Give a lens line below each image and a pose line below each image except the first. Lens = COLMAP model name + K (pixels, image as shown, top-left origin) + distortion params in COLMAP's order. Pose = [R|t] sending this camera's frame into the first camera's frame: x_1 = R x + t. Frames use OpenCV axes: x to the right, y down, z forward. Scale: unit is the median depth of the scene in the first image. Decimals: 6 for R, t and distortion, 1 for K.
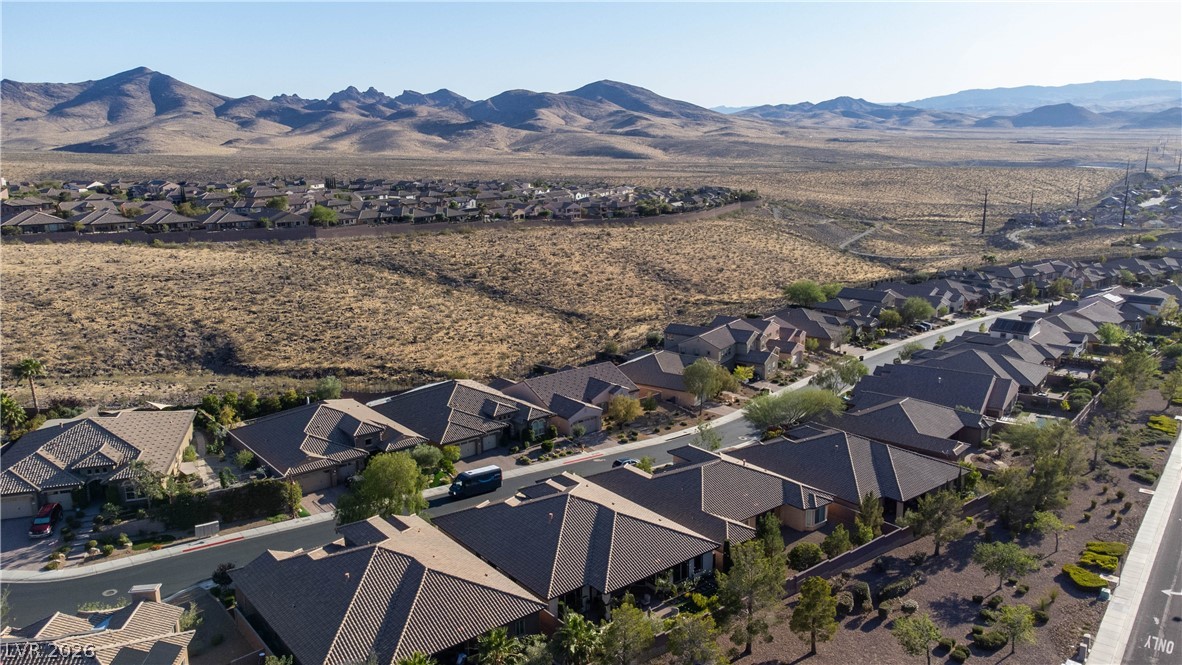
lens RADIAL K [[881.3, 0, 591.0], [0, 881.3, 332.5], [0, 0, 1]] dist [0.054632, 0.000875]
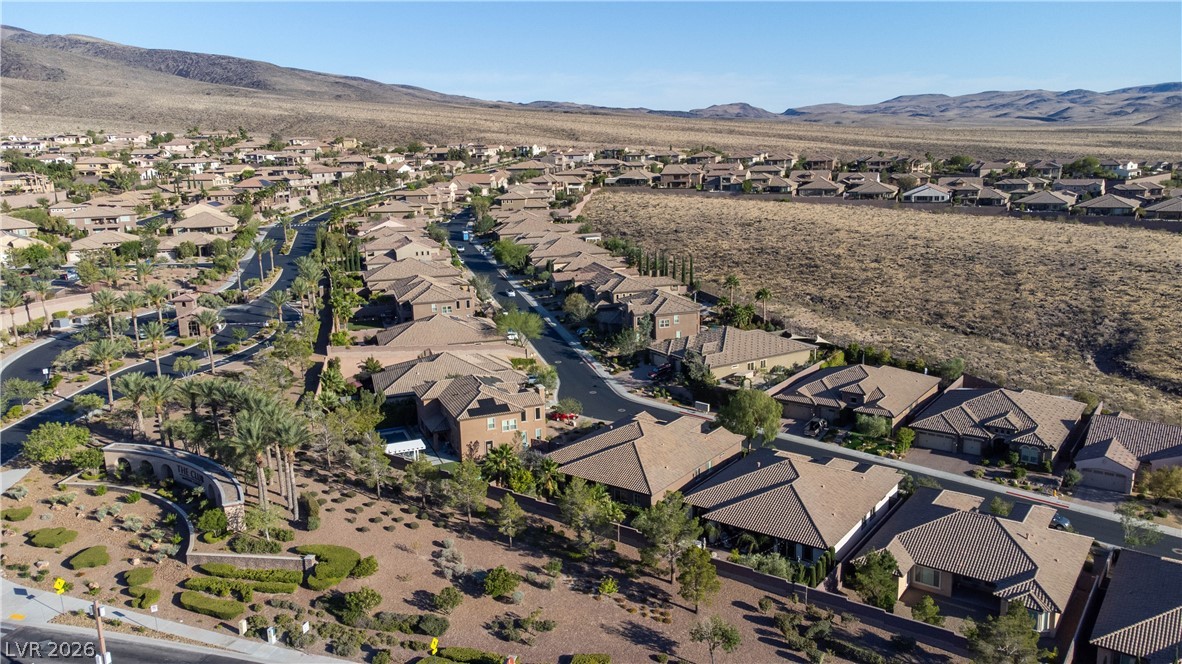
lens RADIAL K [[891.2, 0, 604.3], [0, 891.2, 332.7], [0, 0, 1]] dist [0.005291, 0.049239]
pose [[0.288528, 0.214704, -0.933088, 0.299212], [-0.193749, 0.967465, 0.162704, -0.037662], [0.937664, 0.133840, 0.320739, 0.115405]]
